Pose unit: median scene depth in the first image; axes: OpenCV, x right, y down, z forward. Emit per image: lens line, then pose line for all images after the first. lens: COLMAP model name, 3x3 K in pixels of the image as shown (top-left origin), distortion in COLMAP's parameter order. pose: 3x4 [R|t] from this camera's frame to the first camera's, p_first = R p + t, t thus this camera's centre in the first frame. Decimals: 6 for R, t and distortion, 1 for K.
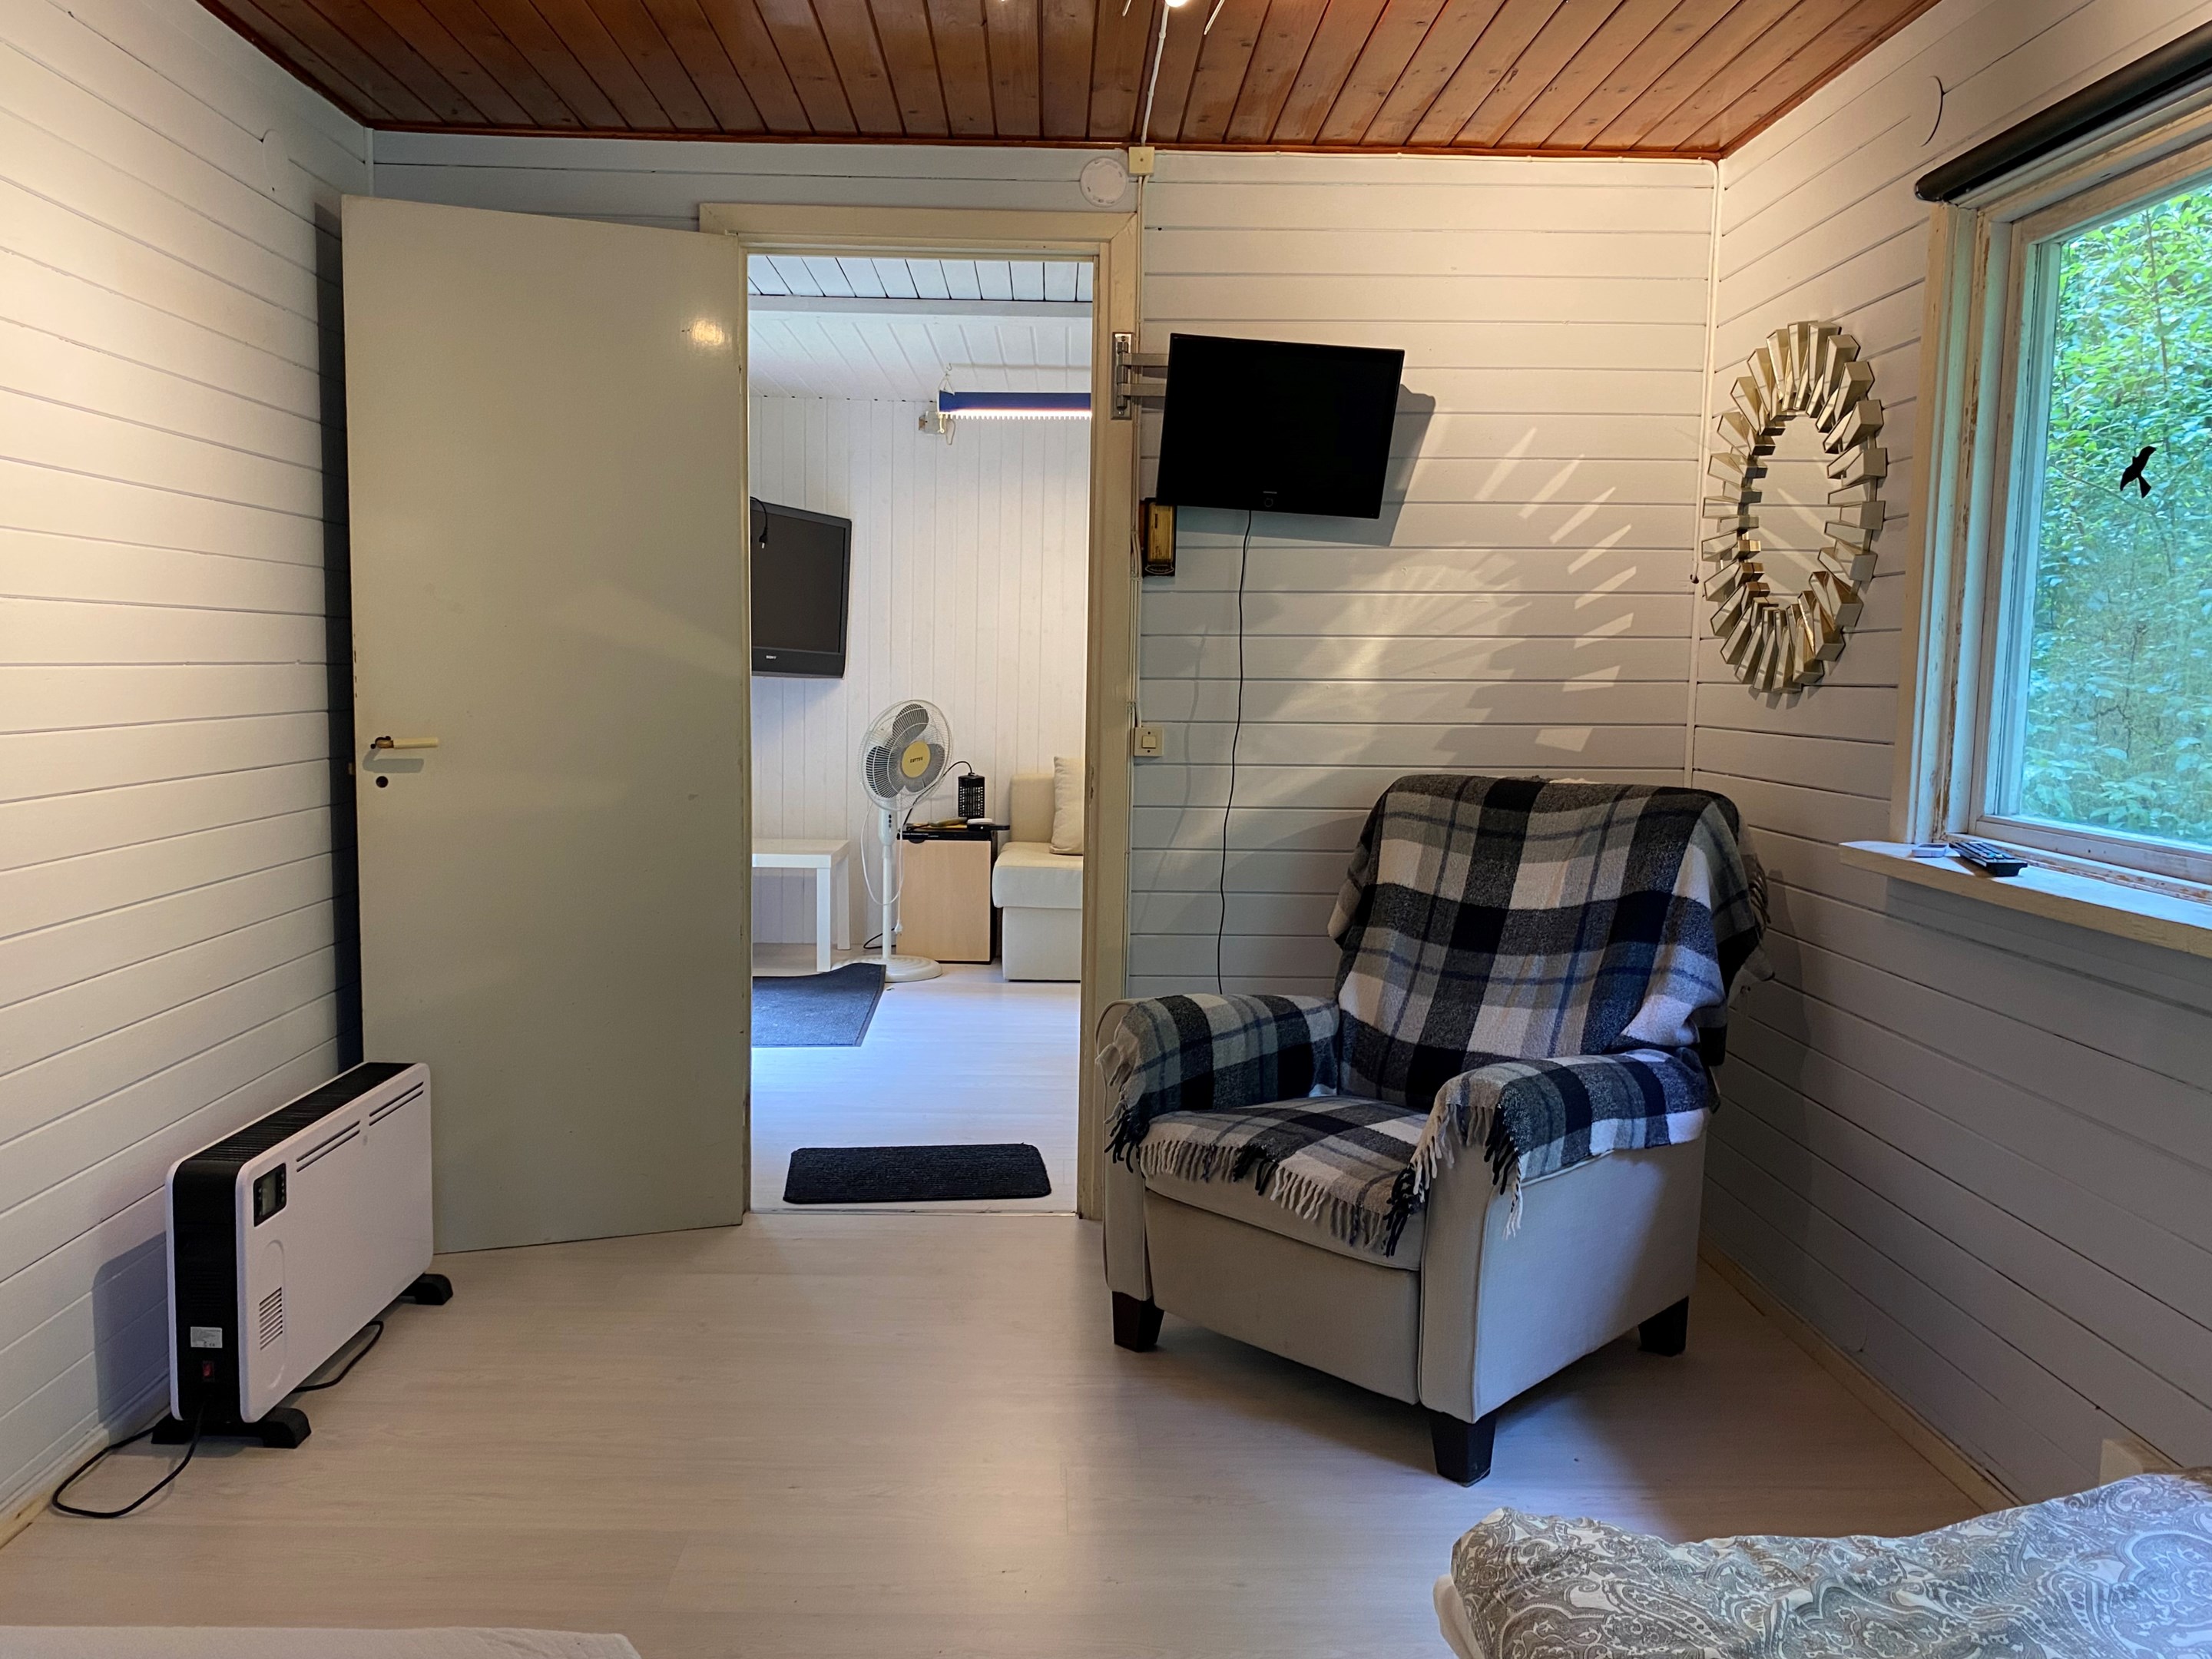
lens RADIAL K [[1700.9, 0, 1106.0], [0, 1700.9, 829.5], [0, 0, 1]] dist [0.016699, -0.026013]
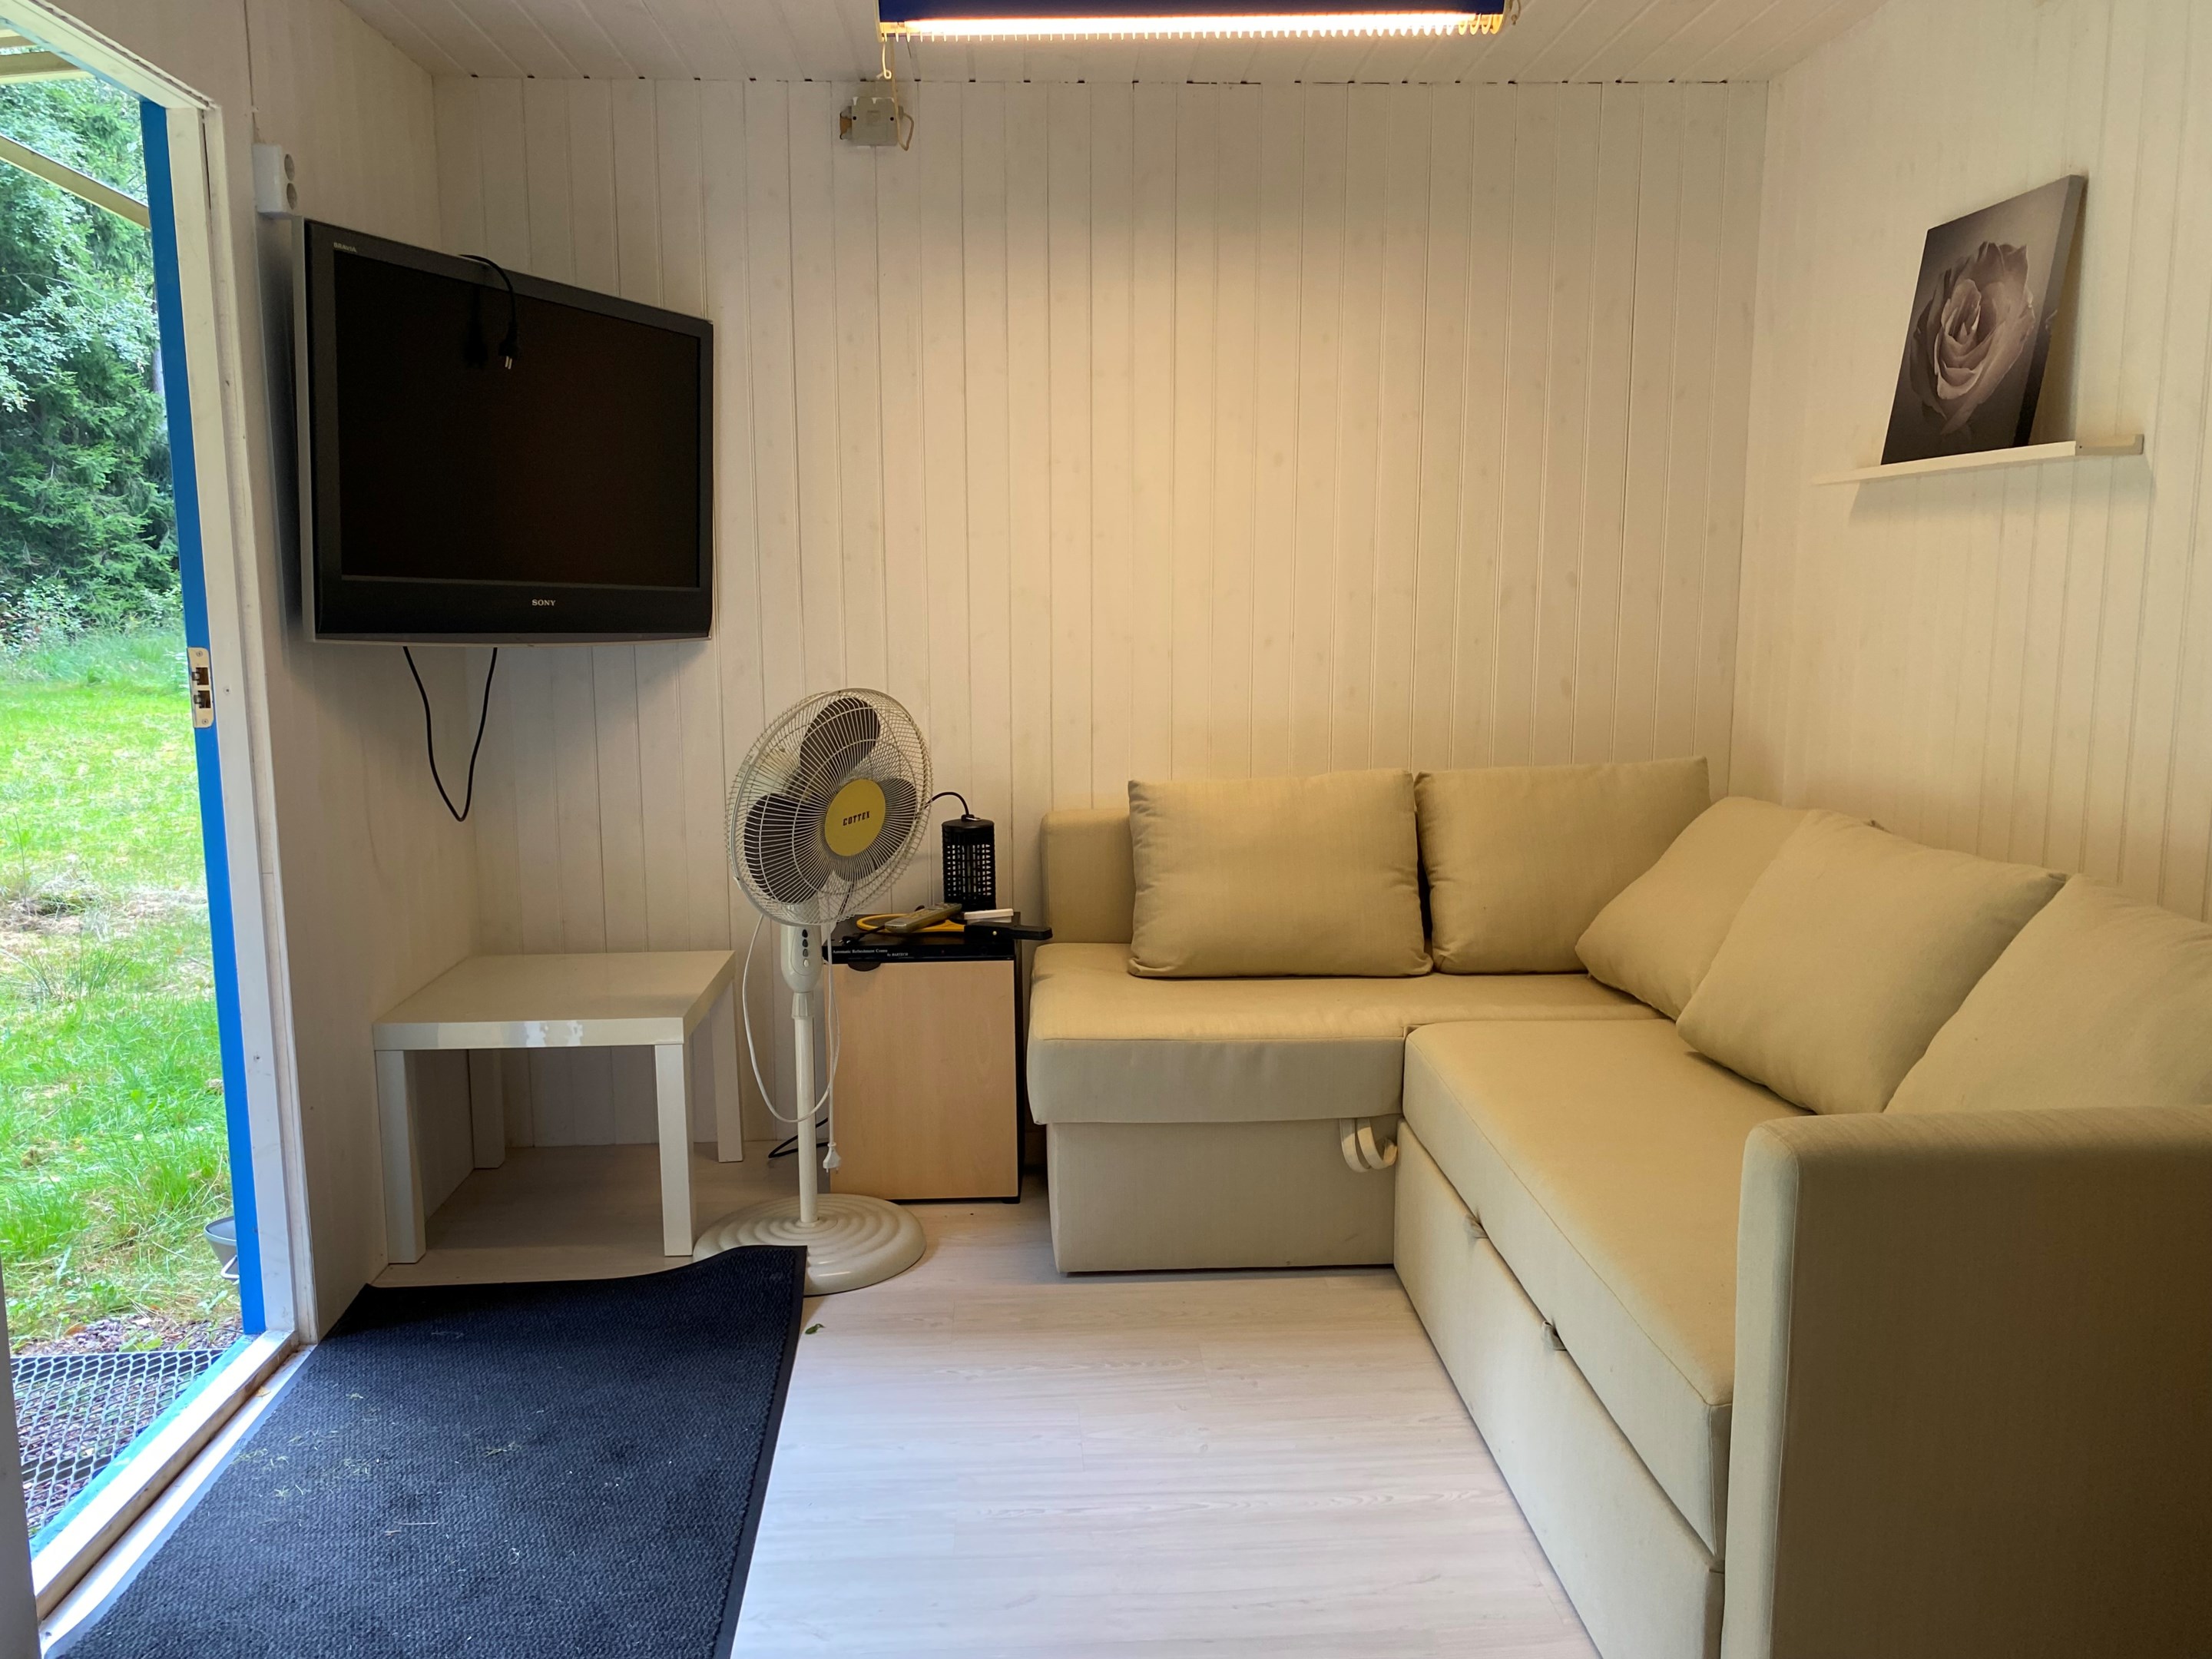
lens RADIAL K [[1700.9, 0, 1106.0], [0, 1700.9, 829.5], [0, 0, 1]] dist [0.016699, -0.026013]
pose [[0.999262, -0.029851, 0.024166, -0.051805], [0.028719, 0.998532, 0.045933, -0.053635], [-0.025501, -0.045205, 0.998652, 0.506312]]
